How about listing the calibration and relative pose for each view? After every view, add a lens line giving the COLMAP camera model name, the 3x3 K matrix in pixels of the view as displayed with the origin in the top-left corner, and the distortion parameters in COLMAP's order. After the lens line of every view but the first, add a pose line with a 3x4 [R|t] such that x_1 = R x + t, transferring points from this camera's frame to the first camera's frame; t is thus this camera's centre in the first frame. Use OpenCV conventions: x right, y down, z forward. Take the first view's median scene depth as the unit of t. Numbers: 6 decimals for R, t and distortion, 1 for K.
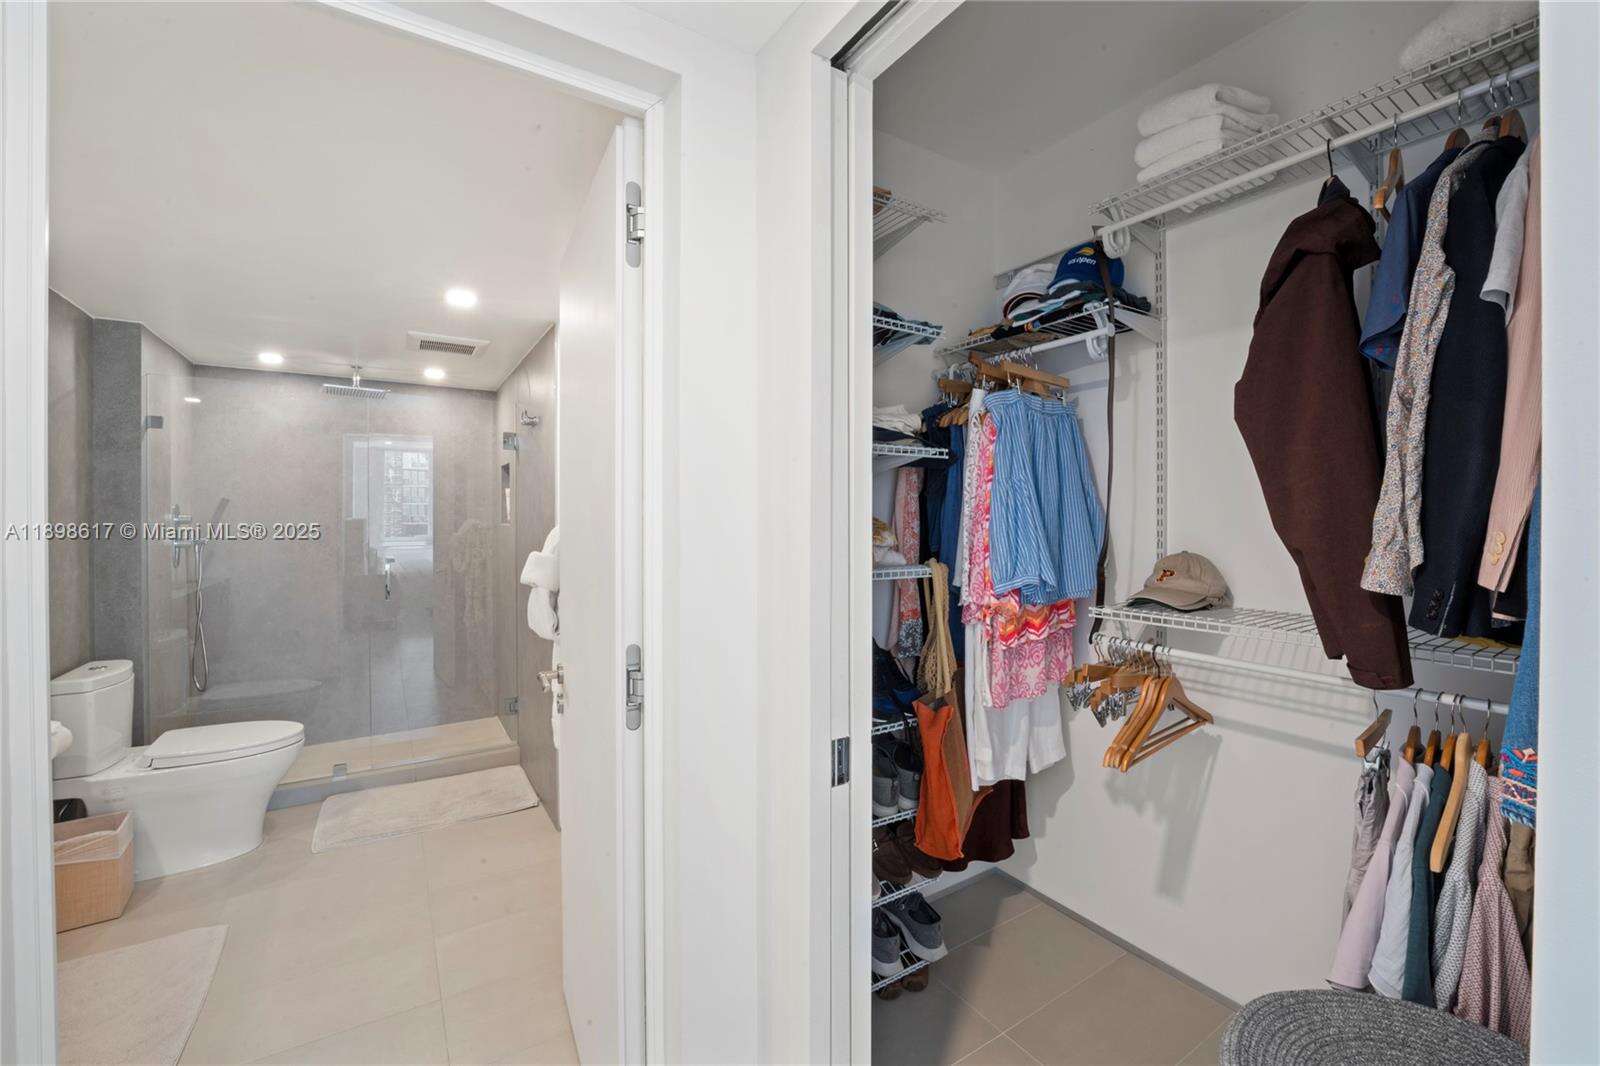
lens RADIAL K [[664.0, 0, 794.8], [0, 664.0, 516.7], [0, 0, 1]] dist [-0.023265, 0.000845]
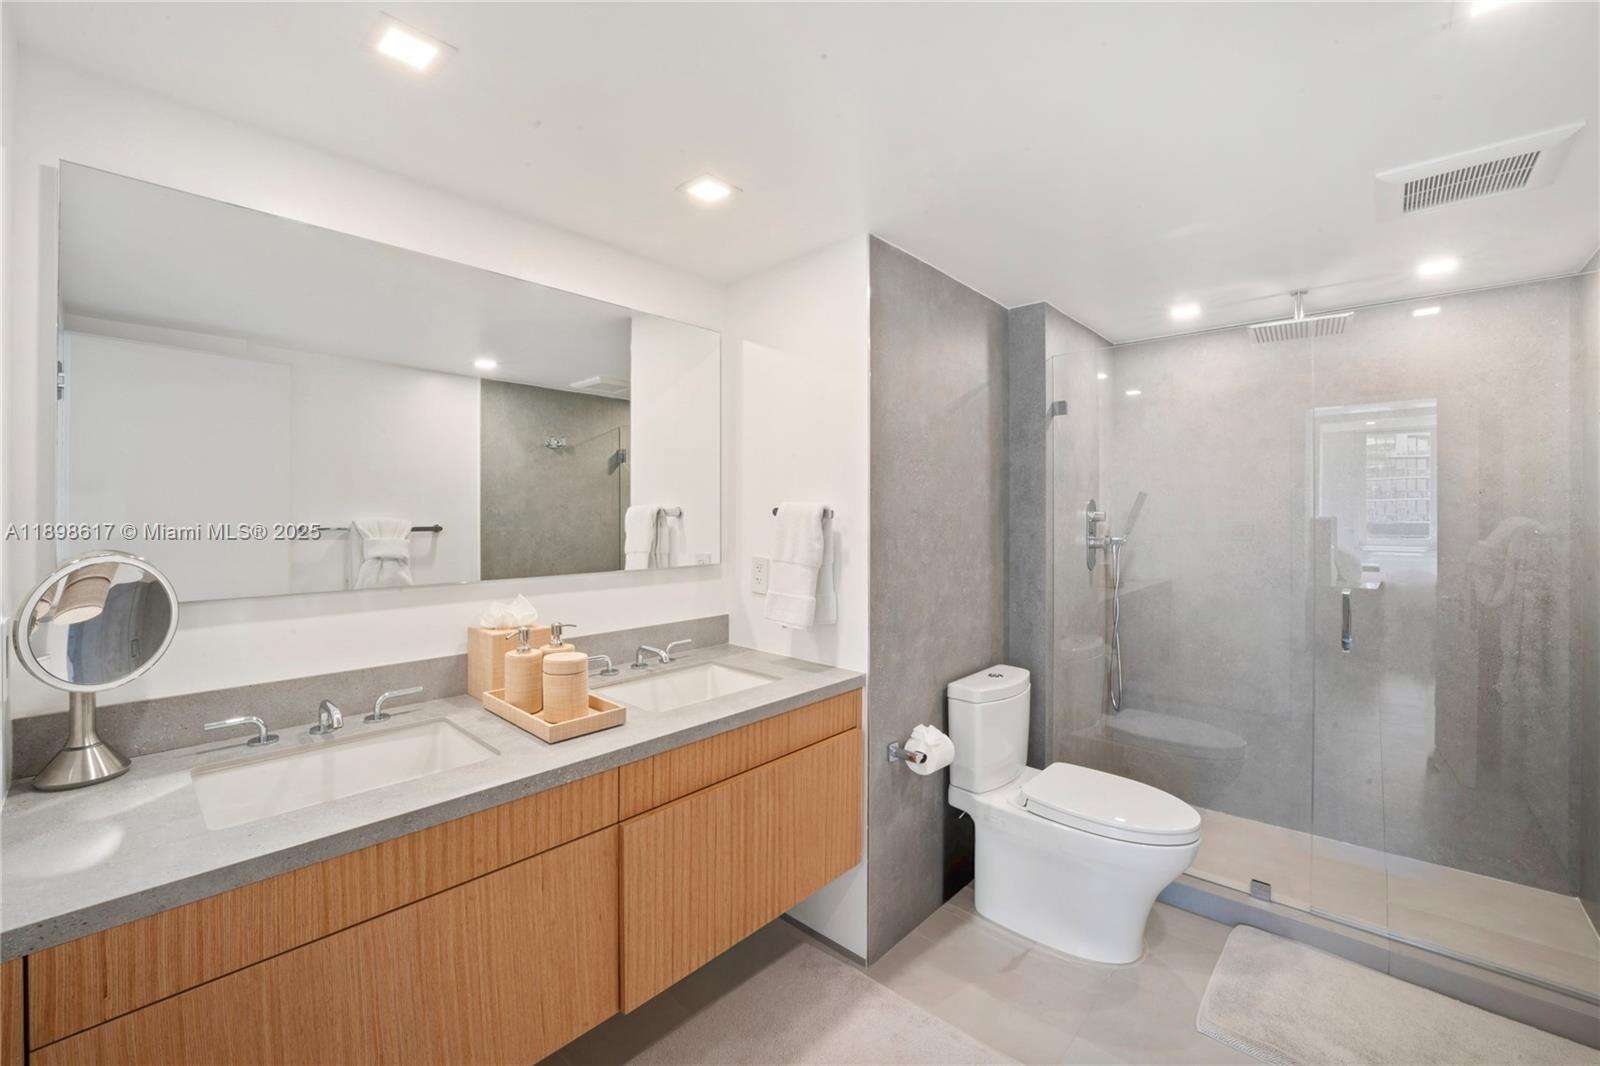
lens RADIAL K [[664.0, 0, 794.8], [0, 664.0, 516.7], [0, 0, 1]] dist [-0.023265, 0.000845]
pose [[0.284046, 0.003447, -0.958805, -0.198835], [-0.000113, 0.999994, 0.003562, 0.001484], [0.958811, -0.000903, 0.284044, 0.366326]]
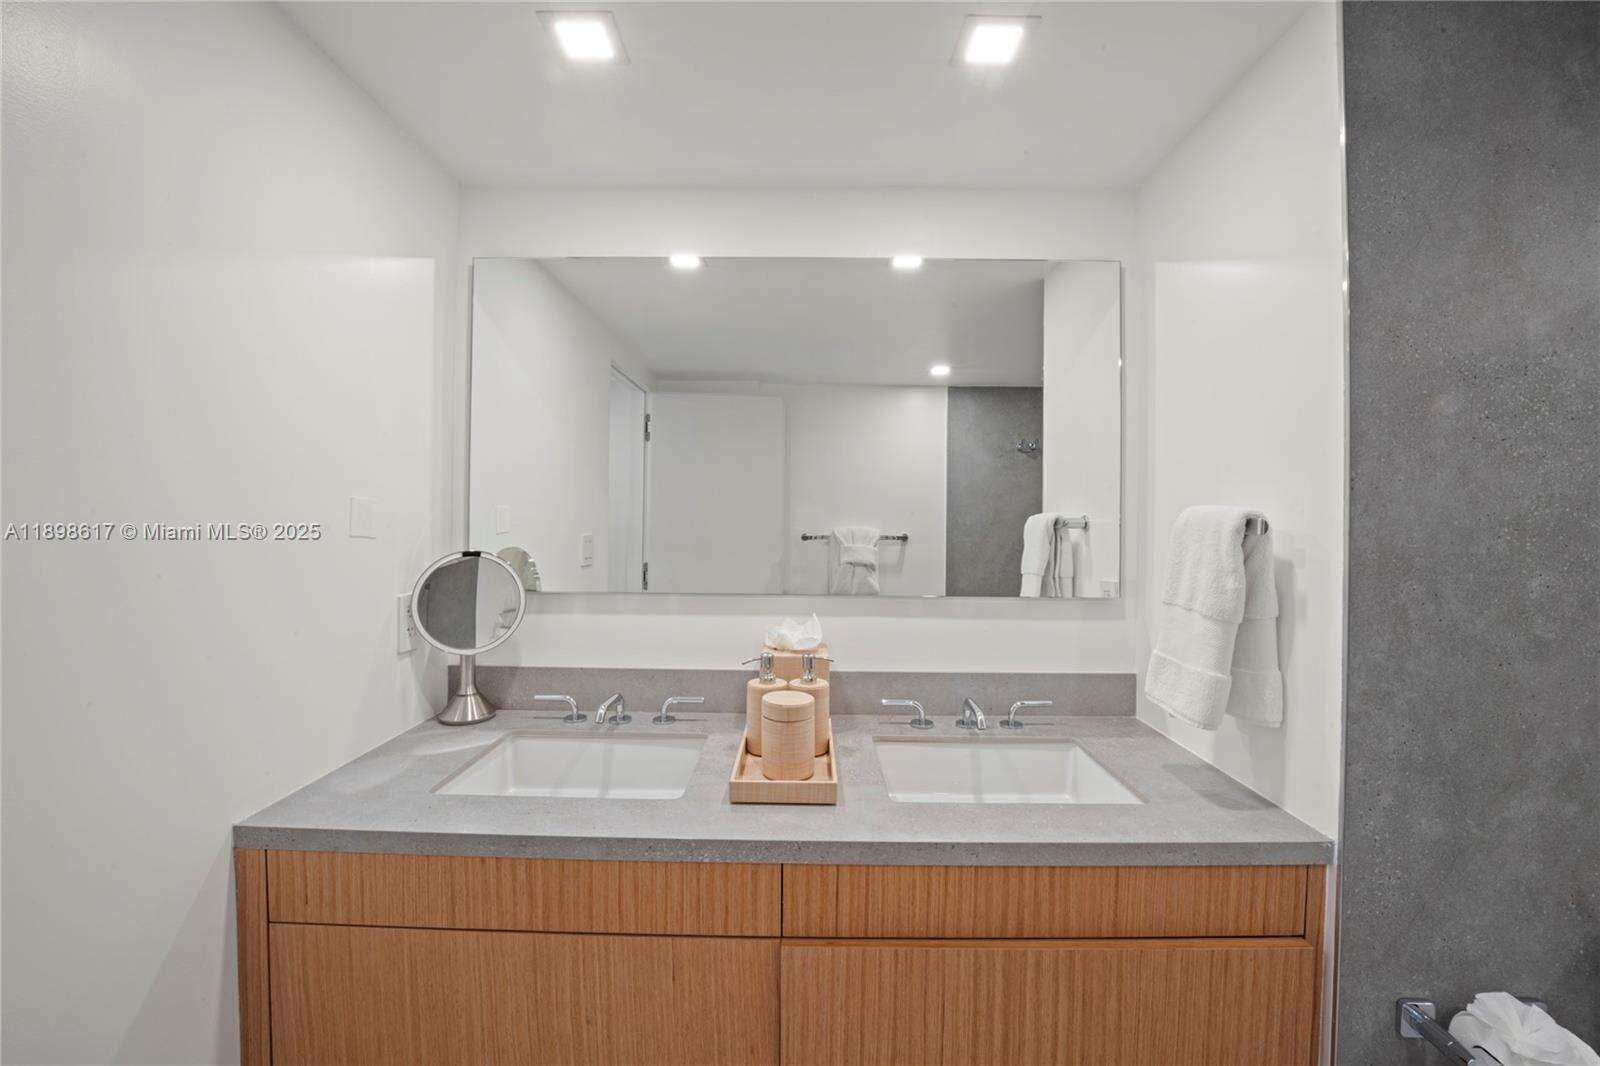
lens RADIAL K [[651.5, 0, 797.6], [0, 651.5, 524.3], [0, 0, 1]] dist [-0.038066, 0.007862]
pose [[-0.528524, -0.003765, -0.848910, -0.385064], [-0.010709, 0.999940, 0.002233, 0.001726], [0.848851, 0.010271, -0.528533, 0.549222]]
